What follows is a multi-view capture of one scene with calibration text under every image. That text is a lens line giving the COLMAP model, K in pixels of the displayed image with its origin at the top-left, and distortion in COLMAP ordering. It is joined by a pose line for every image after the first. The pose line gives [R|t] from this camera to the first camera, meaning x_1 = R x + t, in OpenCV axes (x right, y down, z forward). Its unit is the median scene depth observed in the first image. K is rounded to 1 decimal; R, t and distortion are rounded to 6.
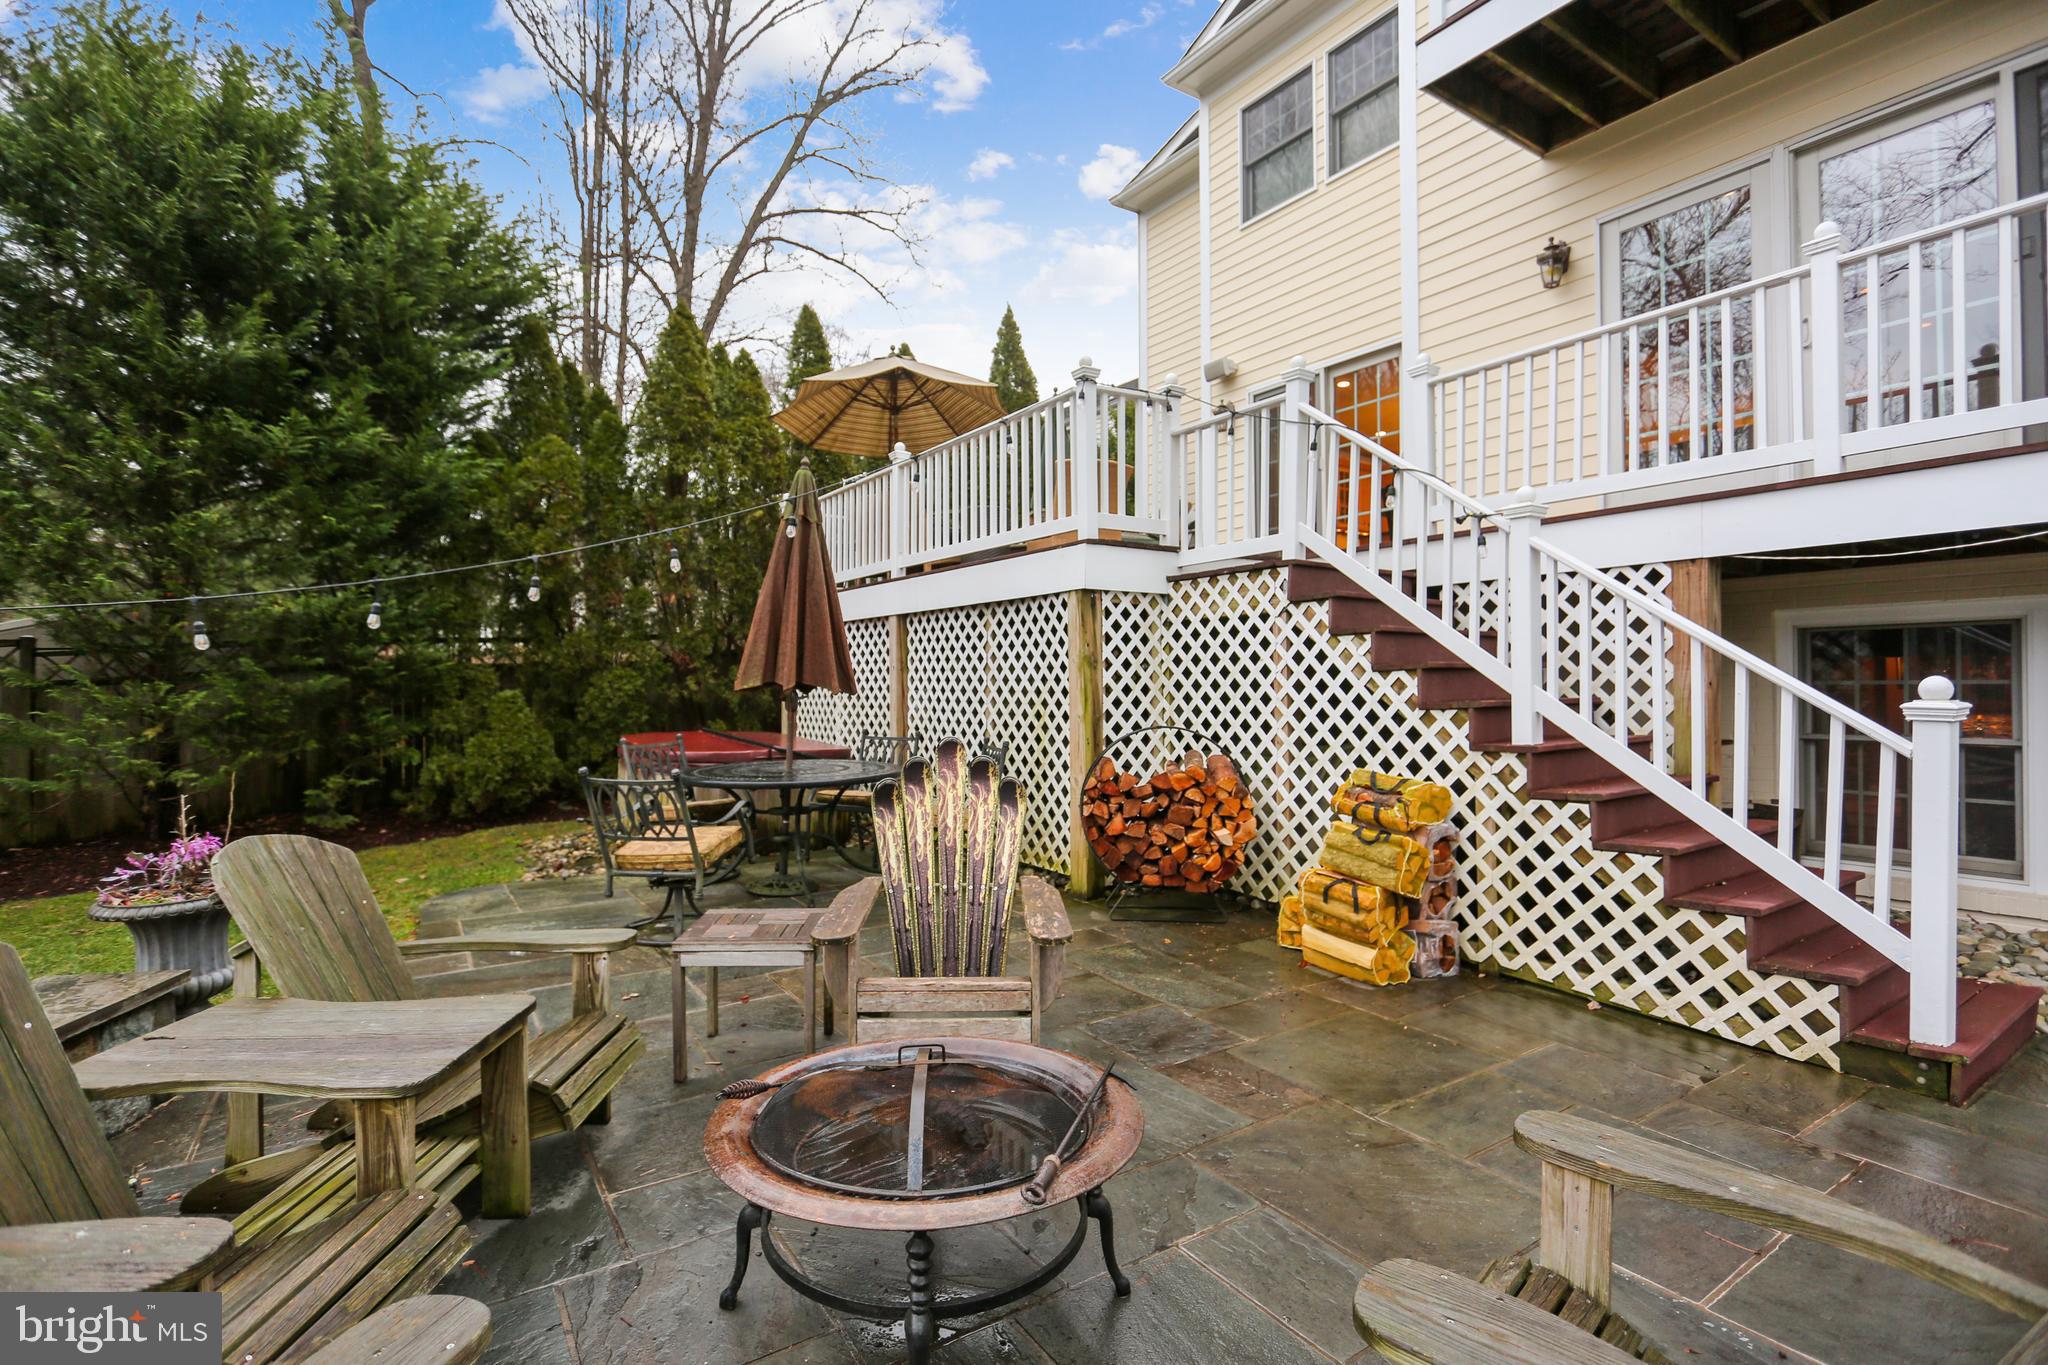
lens RADIAL K [[959.0, 0, 1021.0], [0, 959.0, 679.0], [0, 0, 1]] dist [-0.005610, 0.000522]
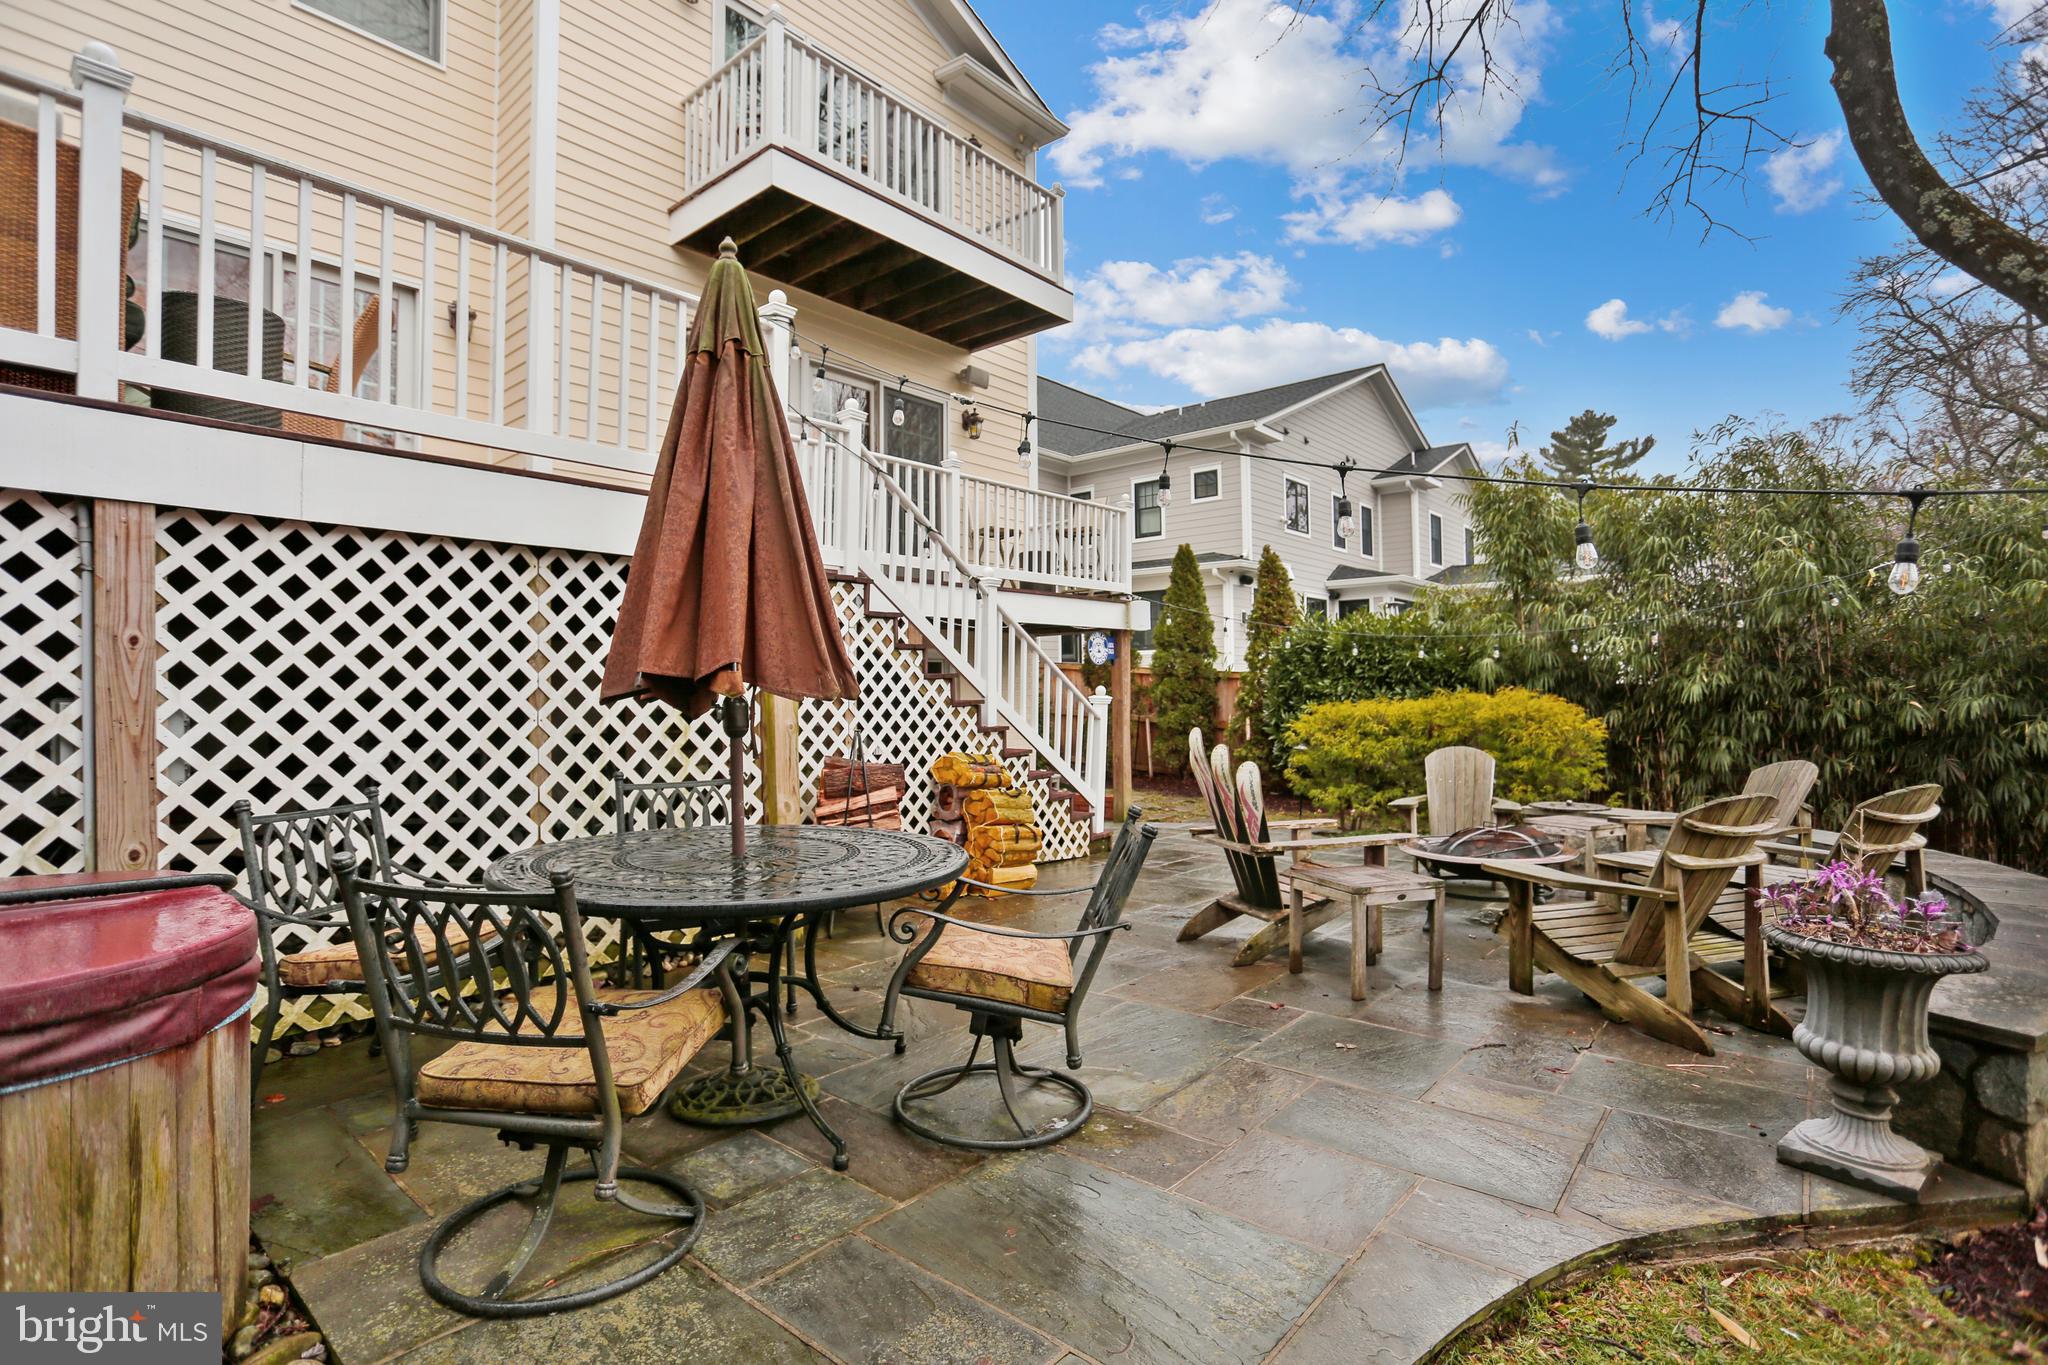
lens RADIAL K [[959.0, 0, 1030.0], [0, 959.0, 686.2], [0, 0, 1]] dist [-0.005610, 0.000522]
pose [[-0.256717, -0.002940, 0.966482, -0.930374], [-0.016817, 0.999858, -0.001426, 0.000951], [-0.966340, -0.016620, -0.256730, 1.181060]]
